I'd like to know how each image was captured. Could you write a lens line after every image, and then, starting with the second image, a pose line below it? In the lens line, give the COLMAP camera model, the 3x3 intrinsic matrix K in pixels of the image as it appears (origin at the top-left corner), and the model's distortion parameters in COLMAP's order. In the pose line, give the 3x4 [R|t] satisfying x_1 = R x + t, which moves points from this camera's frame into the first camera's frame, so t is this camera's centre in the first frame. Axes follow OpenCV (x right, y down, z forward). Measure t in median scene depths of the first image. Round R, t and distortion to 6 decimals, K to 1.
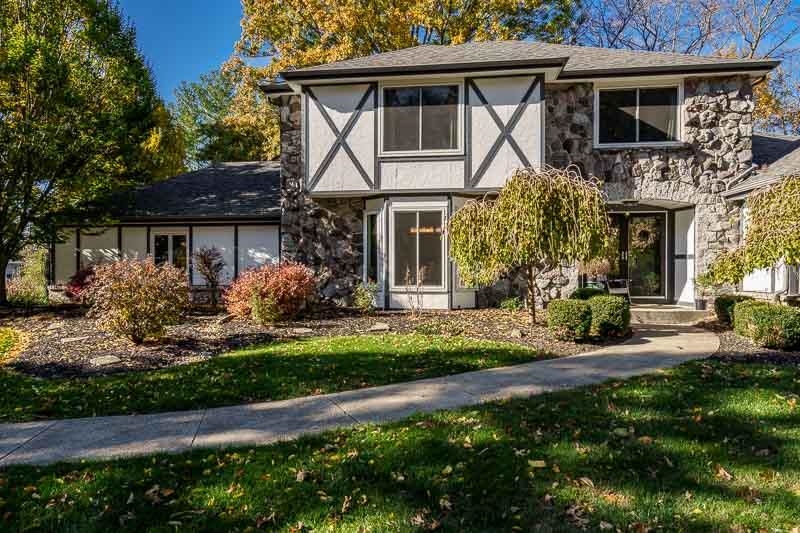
lens RADIAL K [[496.2, 0, 400.0], [0, 496.2, 266.5], [0, 0, 1]] dist [0.003176, 0.001418]
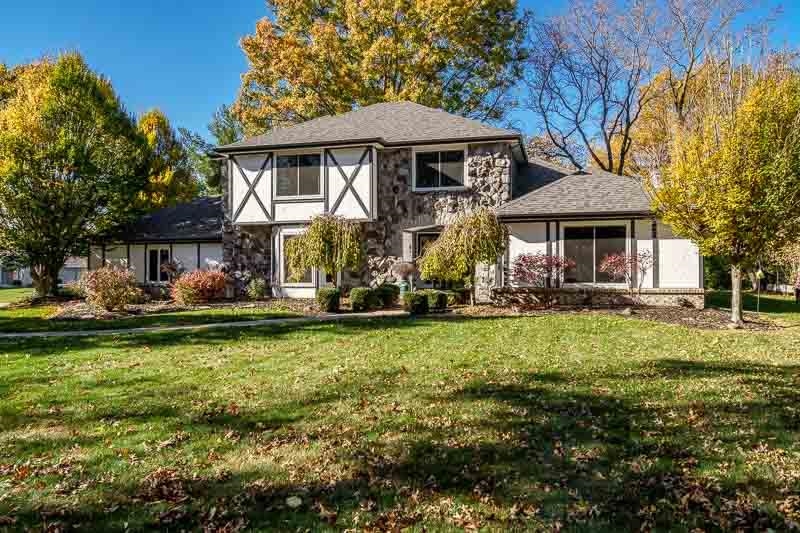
lens RADIAL K [[516.1, 0, 400.0], [0, 516.1, 266.5], [0, 0, 1]] dist [-0.004056, -0.001181]
pose [[0.992419, -0.004320, -0.122822, 0.553960], [0.003892, 0.999986, -0.003721, -0.004431], [0.122836, 0.003215, 0.992422, -0.564885]]
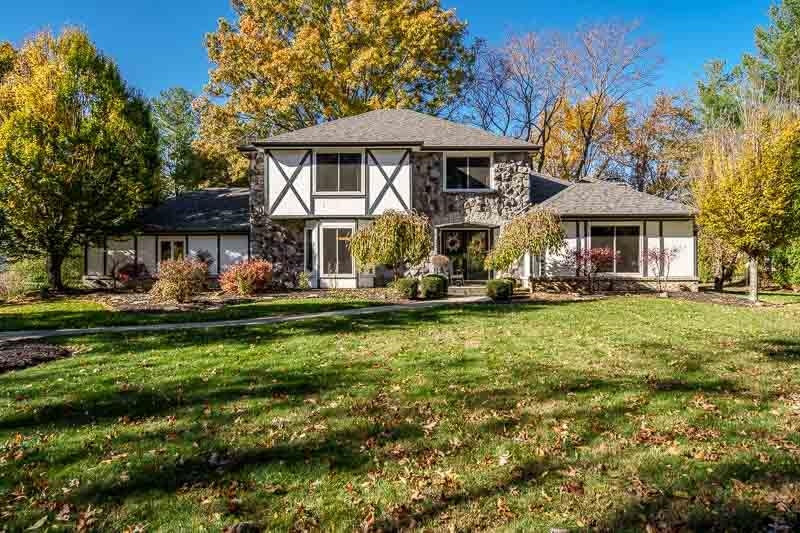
lens RADIAL K [[471.8, 0, 397.3], [0, 471.8, 257.1], [0, 0, 1]] dist [0.000182, 0.001165]
pose [[0.993983, -0.000396, 0.109535, 0.062611], [0.001831, 0.999914, -0.013000, 0.004130], [-0.109521, 0.013122, 0.993898, -0.574015]]
